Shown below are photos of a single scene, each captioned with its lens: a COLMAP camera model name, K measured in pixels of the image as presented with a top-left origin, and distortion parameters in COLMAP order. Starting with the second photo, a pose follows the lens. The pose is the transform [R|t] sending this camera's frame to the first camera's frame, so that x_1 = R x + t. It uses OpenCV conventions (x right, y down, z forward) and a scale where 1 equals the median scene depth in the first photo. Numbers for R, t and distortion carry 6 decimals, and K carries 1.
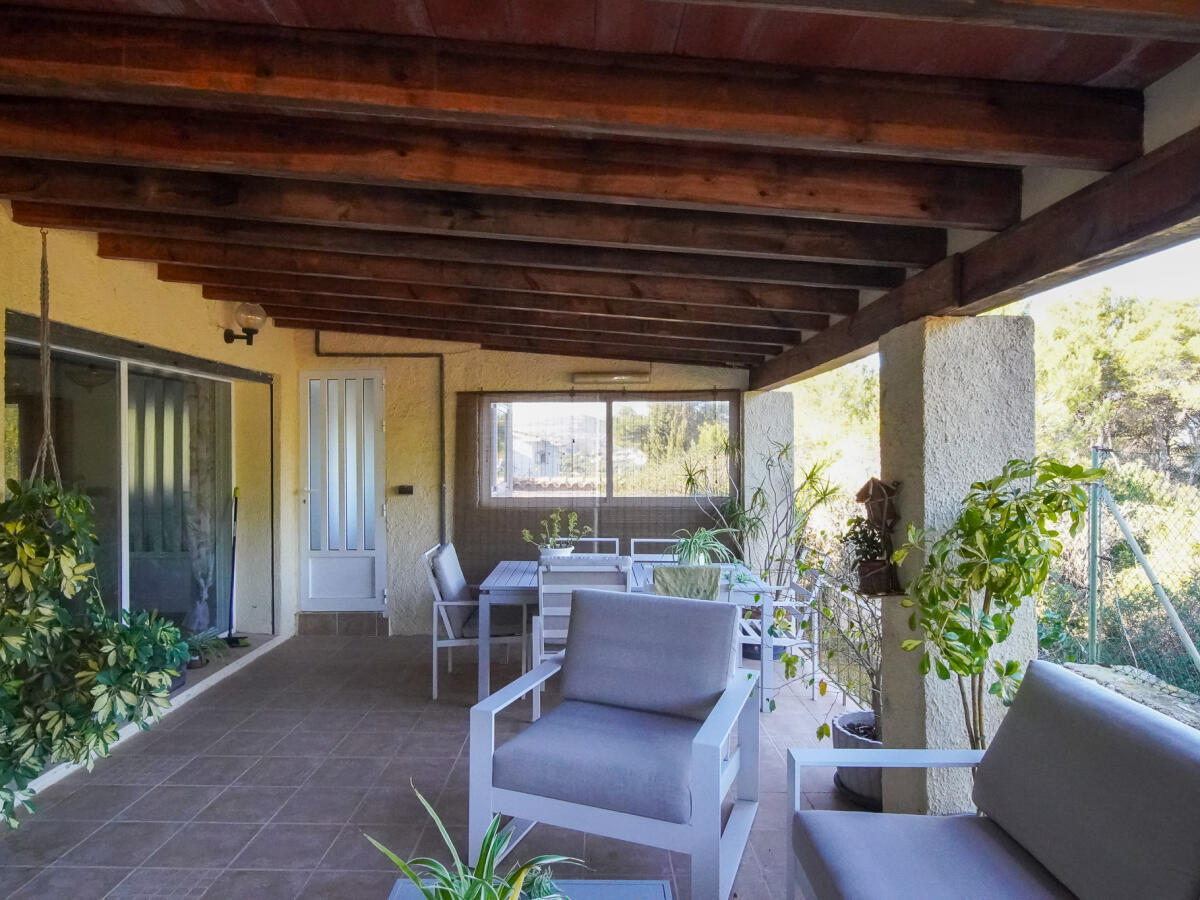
lens RADIAL K [[718.9, 0, 600.0], [0, 718.9, 450.0], [0, 0, 1]] dist [-0.002281, -0.000320]
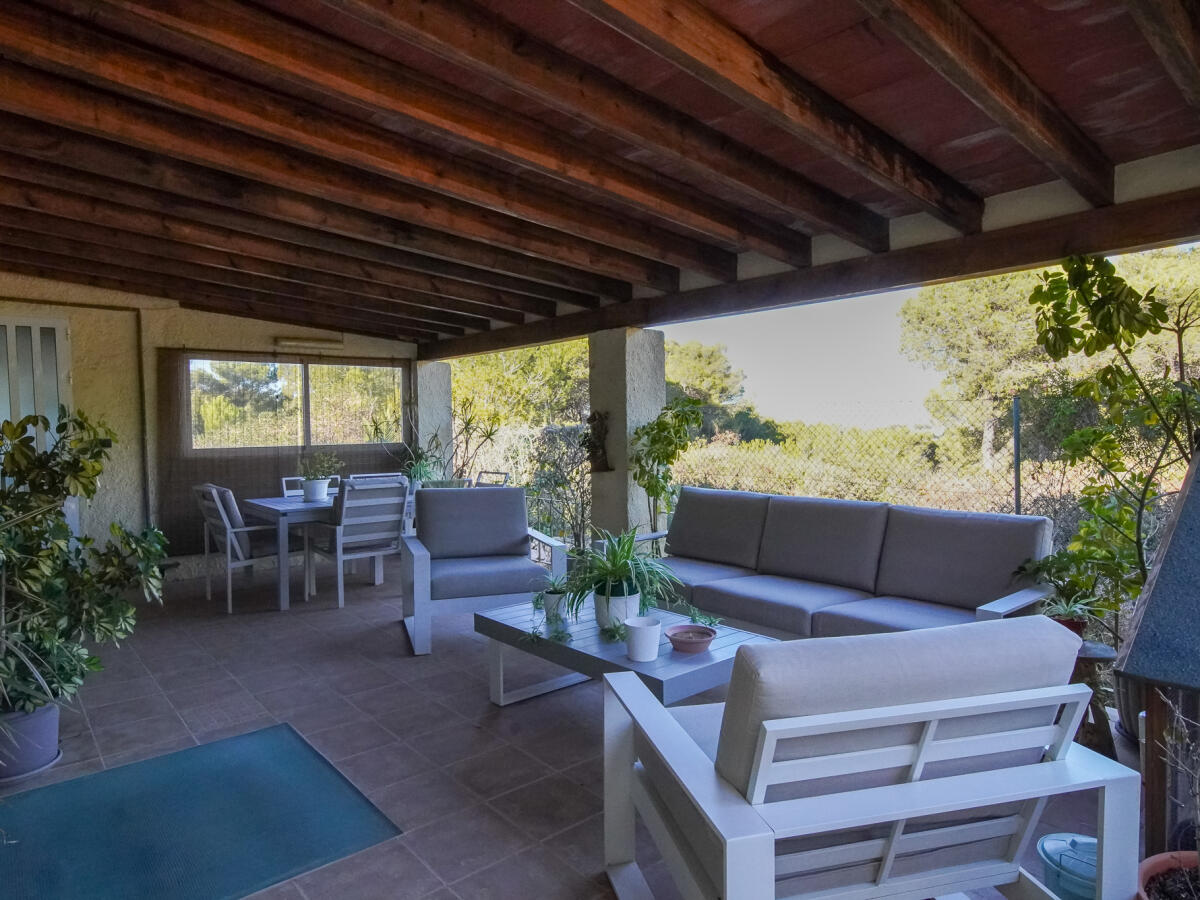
lens RADIAL K [[718.9, 0, 600.0], [0, 718.9, 450.0], [0, 0, 1]] dist [-0.002281, -0.000320]
pose [[0.753552, -0.031156, 0.656649, -0.406088], [0.009471, 0.999287, 0.036545, 0.035421], [-0.657320, -0.021319, 0.753310, -0.200426]]
